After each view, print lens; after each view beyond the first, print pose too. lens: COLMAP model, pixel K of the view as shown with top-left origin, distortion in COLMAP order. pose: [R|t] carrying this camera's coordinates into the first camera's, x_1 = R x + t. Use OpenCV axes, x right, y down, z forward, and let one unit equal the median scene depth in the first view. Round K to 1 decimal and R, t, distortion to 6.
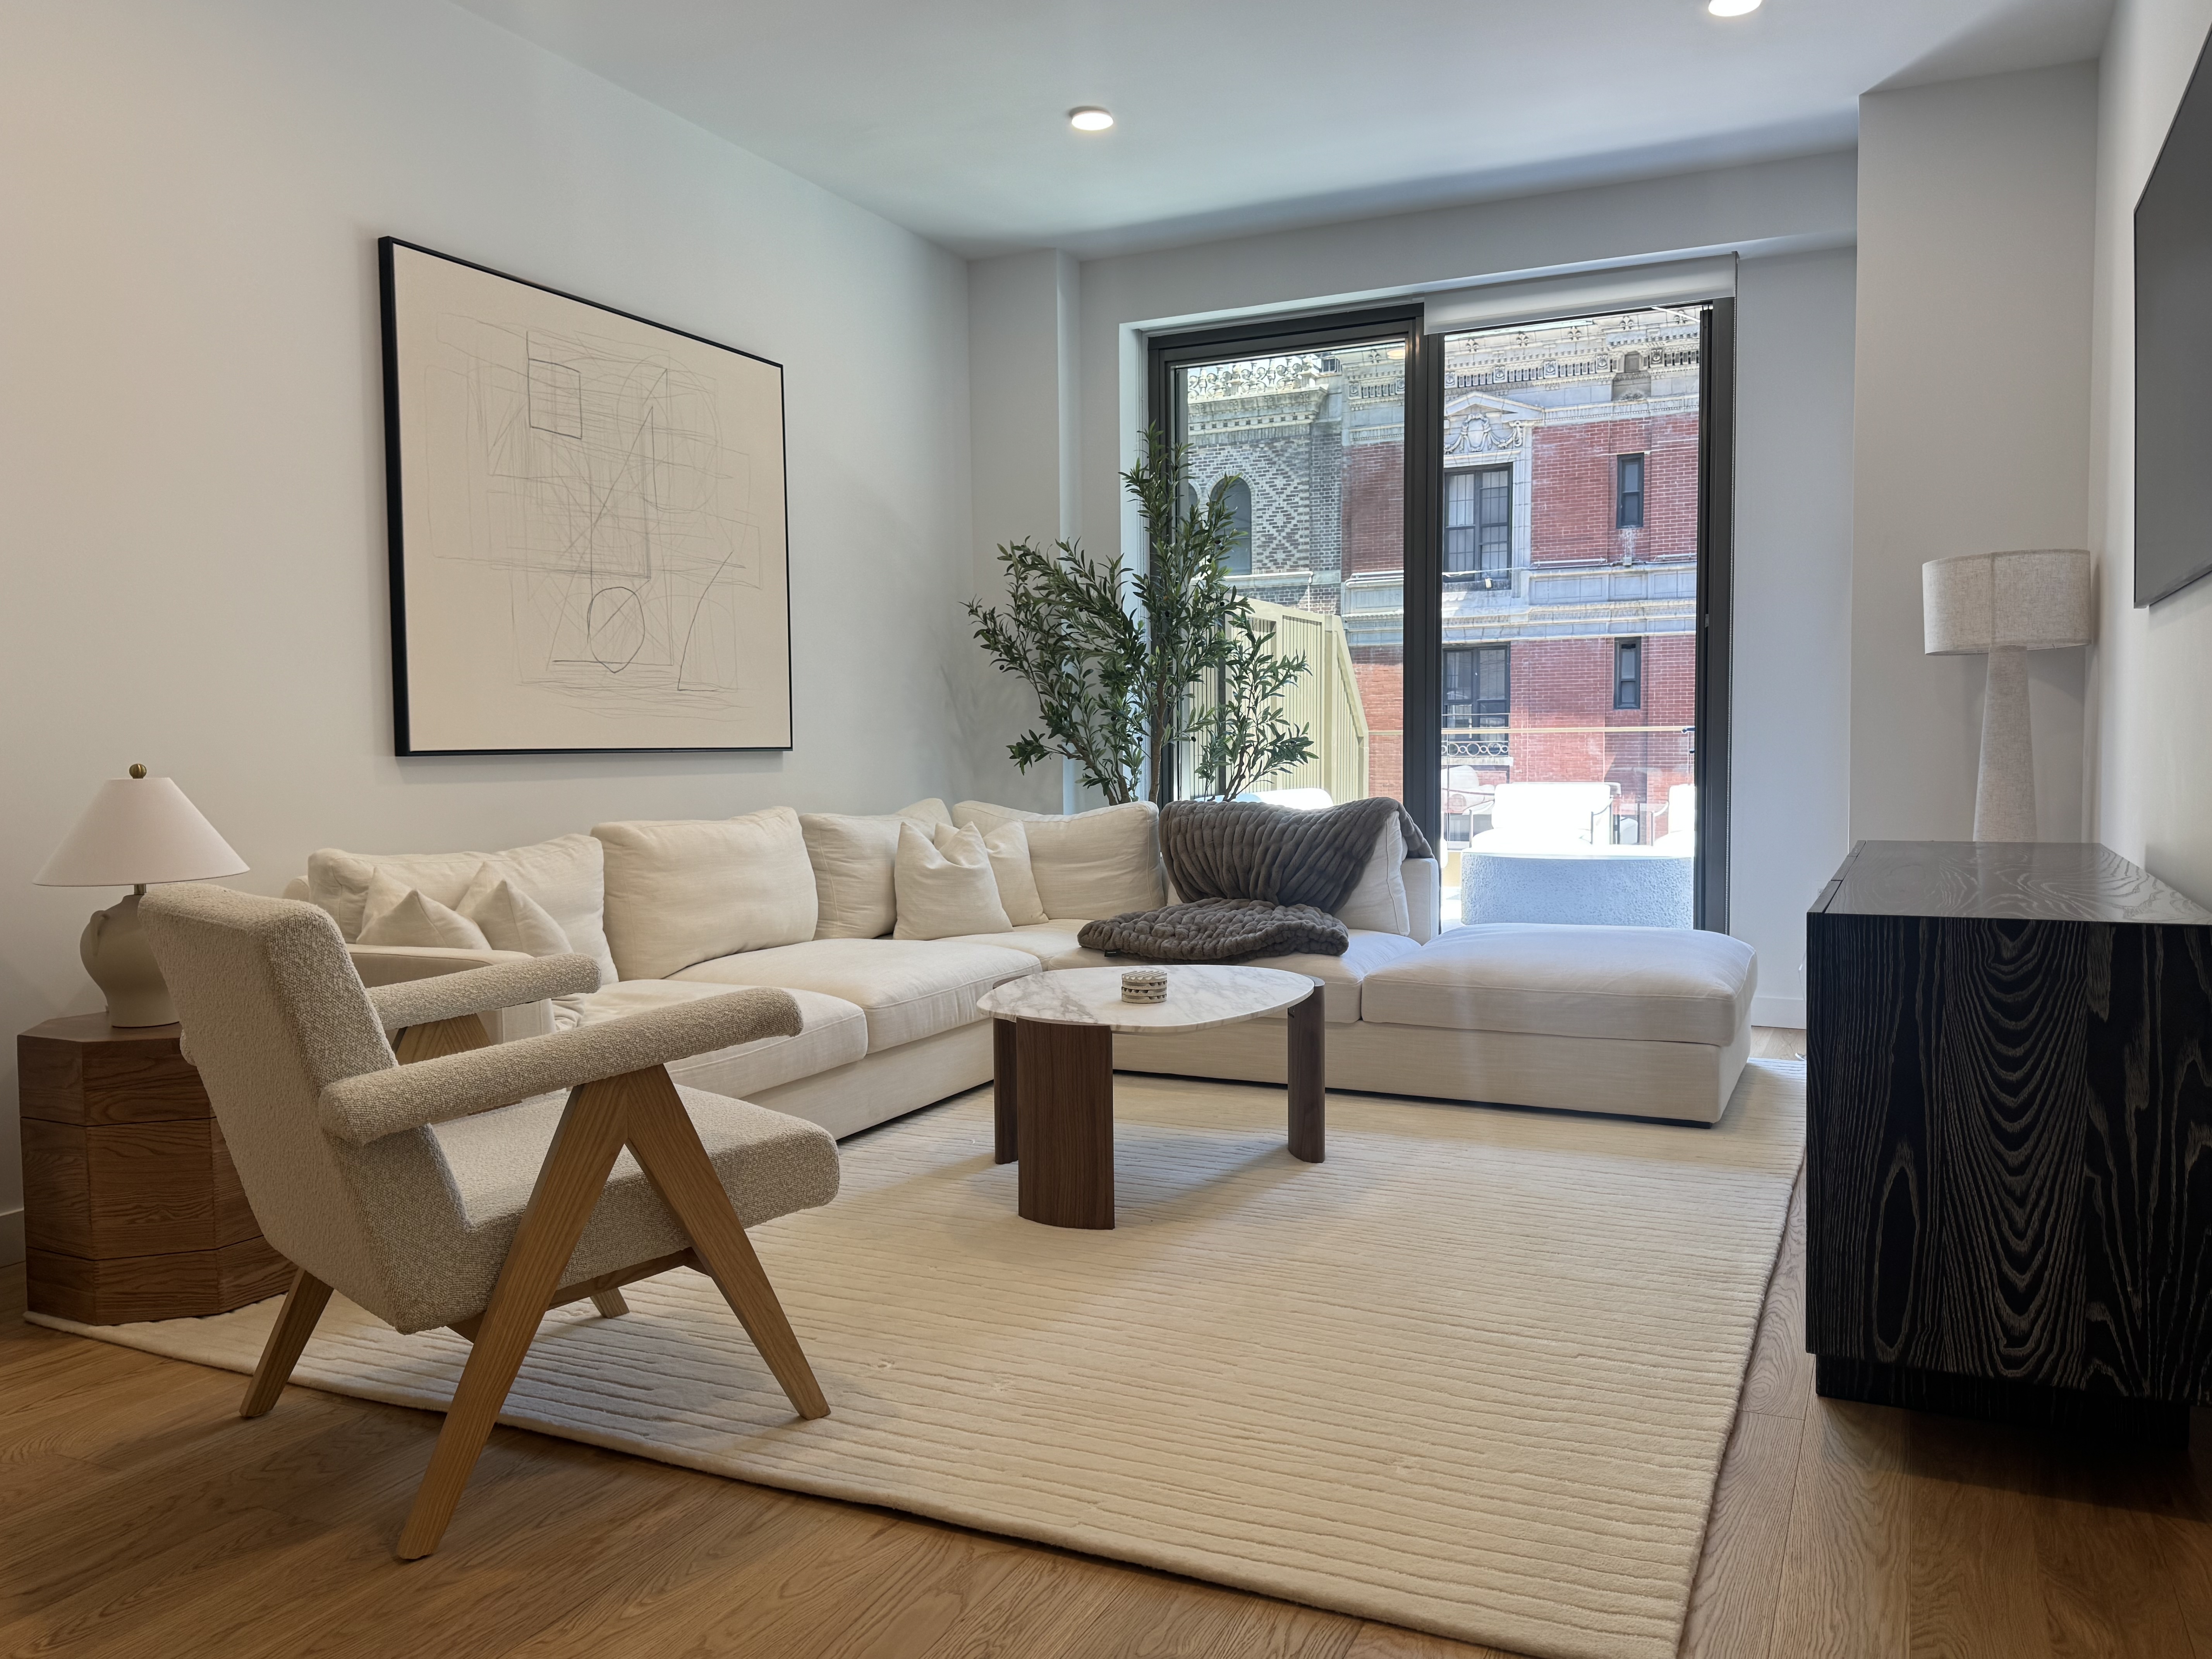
lens RADIAL K [[1670.2, 0, 1109.4], [0, 1670.2, 832.9], [0, 0, 1]] dist [0.037836, -0.041395]
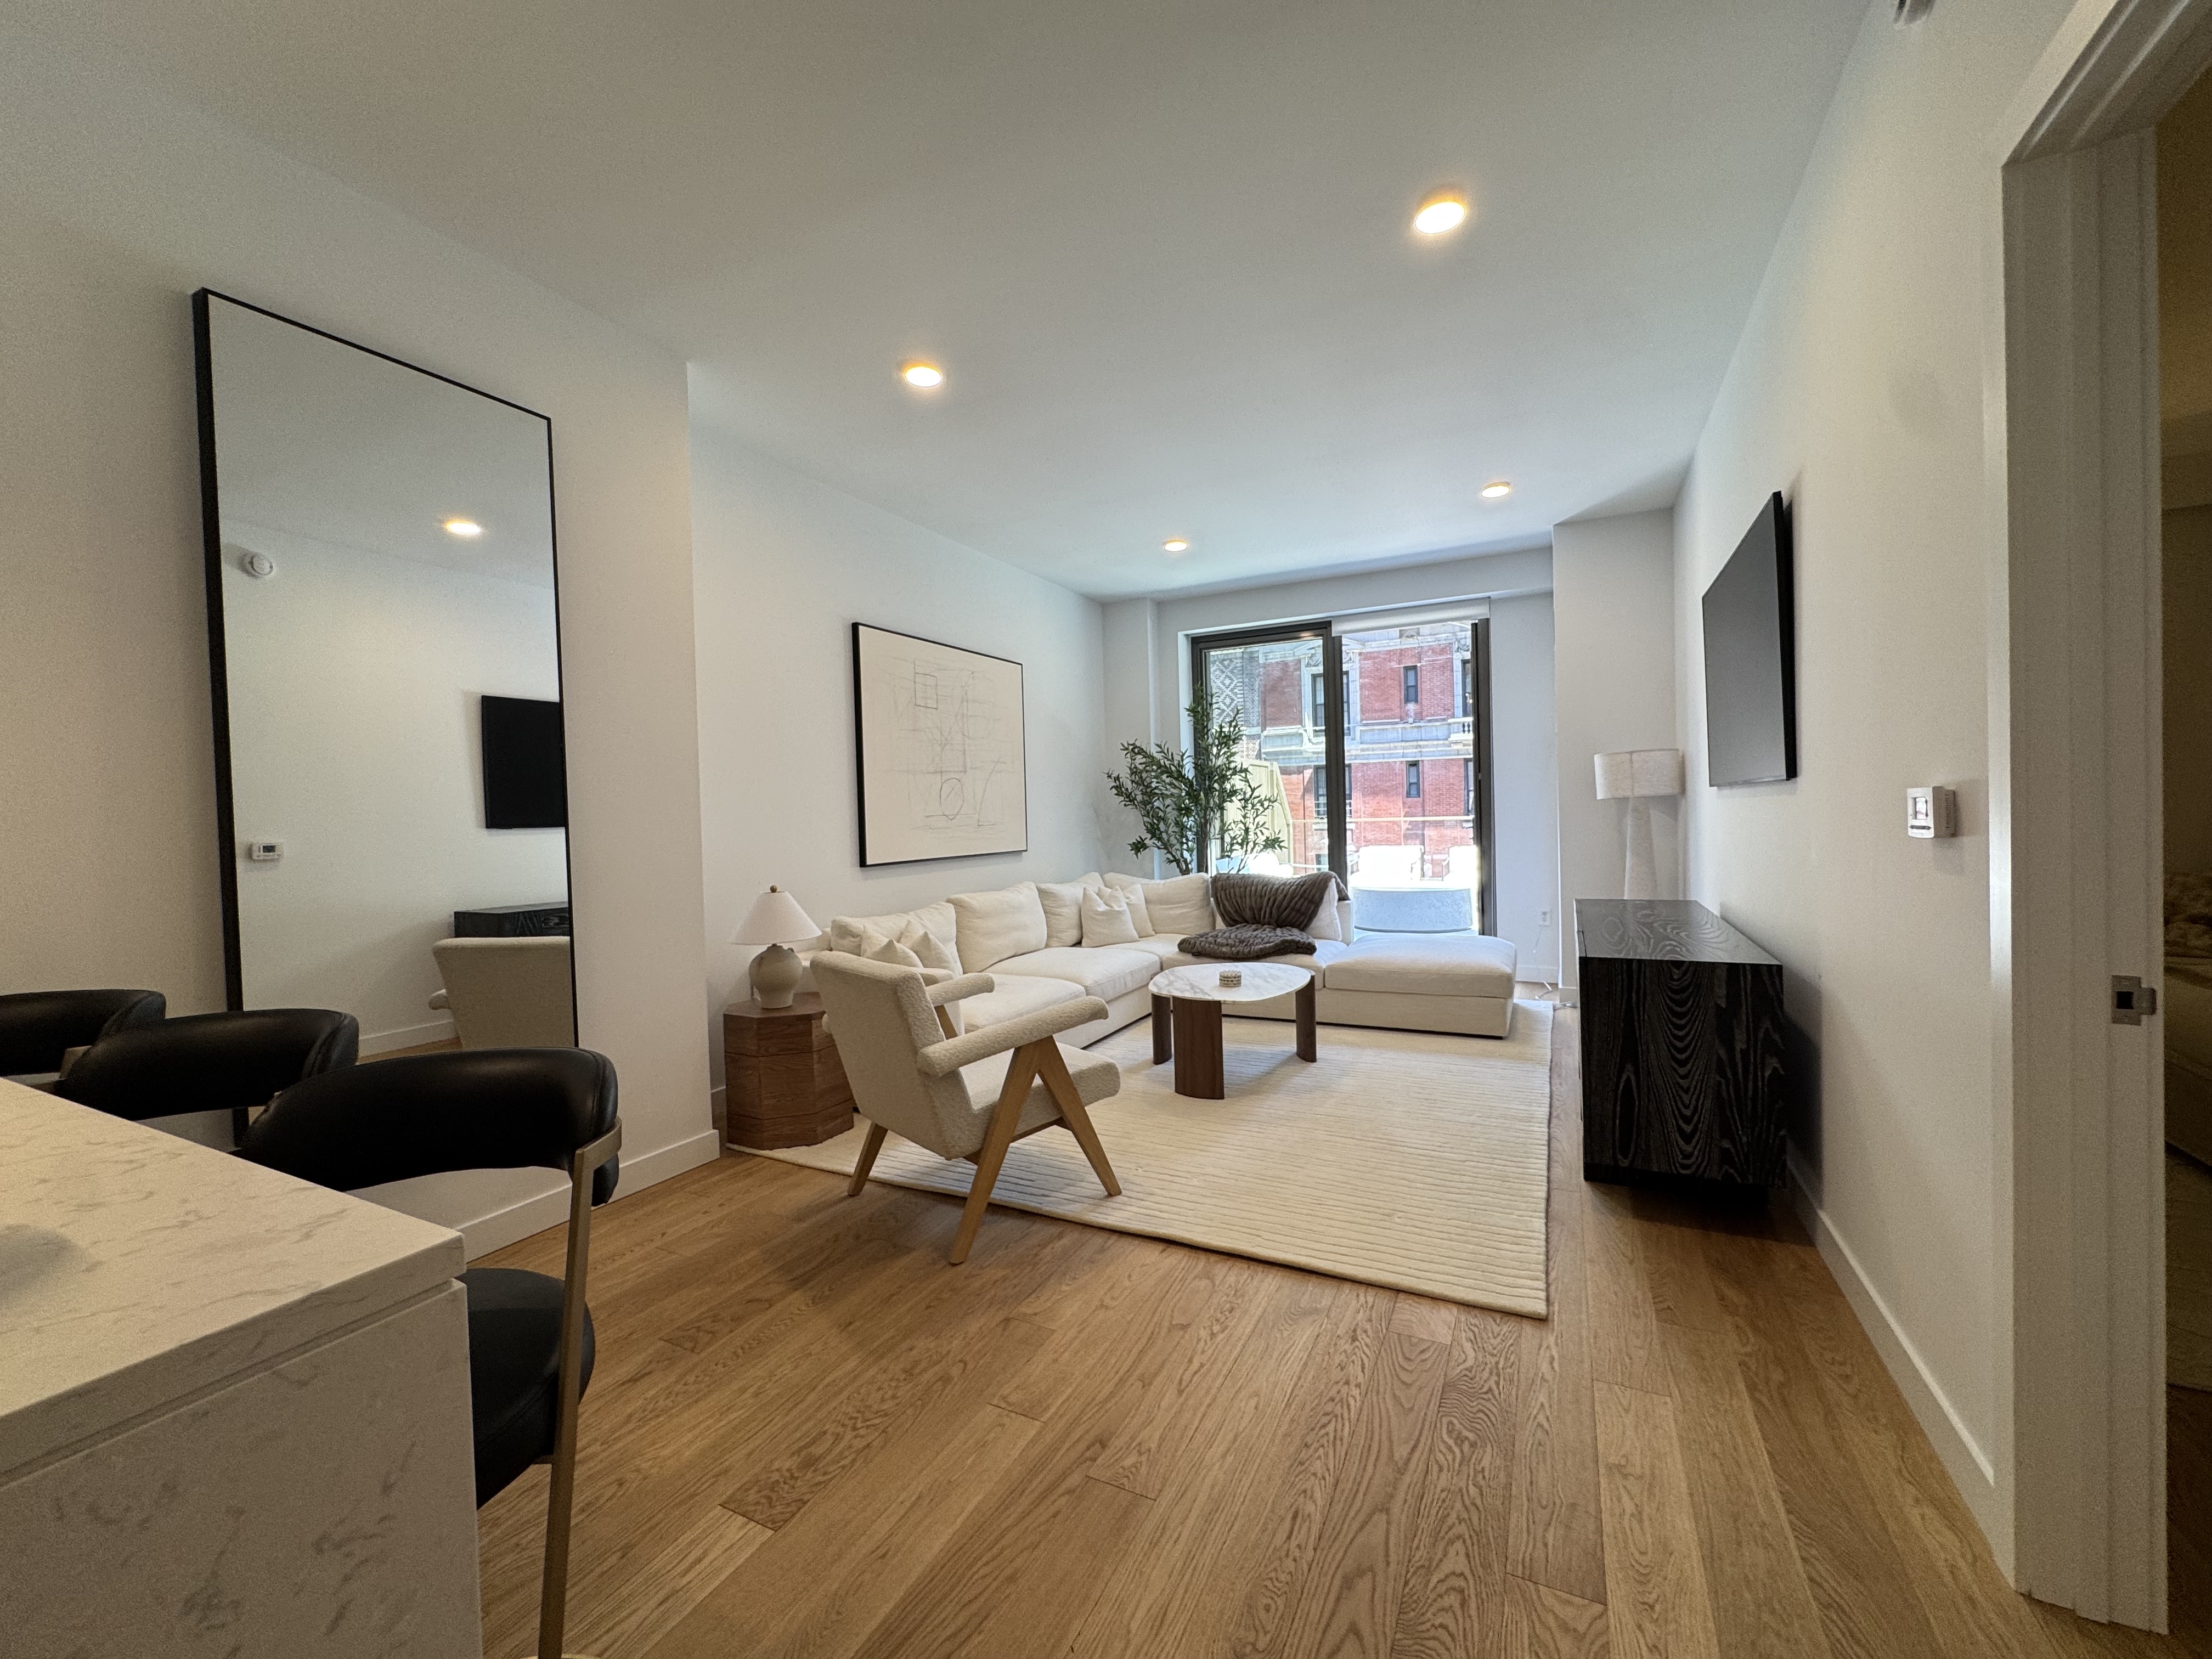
lens RADIAL K [[889.5, 0, 1103.6], [0, 889.5, 829.9], [0, 0, 1]] dist [-0.001706, 0.000742]
pose [[0.999499, -0.017319, -0.026475, -0.108734], [0.016382, 0.999246, -0.035188, -0.056798], [0.027064, 0.034737, 0.999030, -0.109634]]
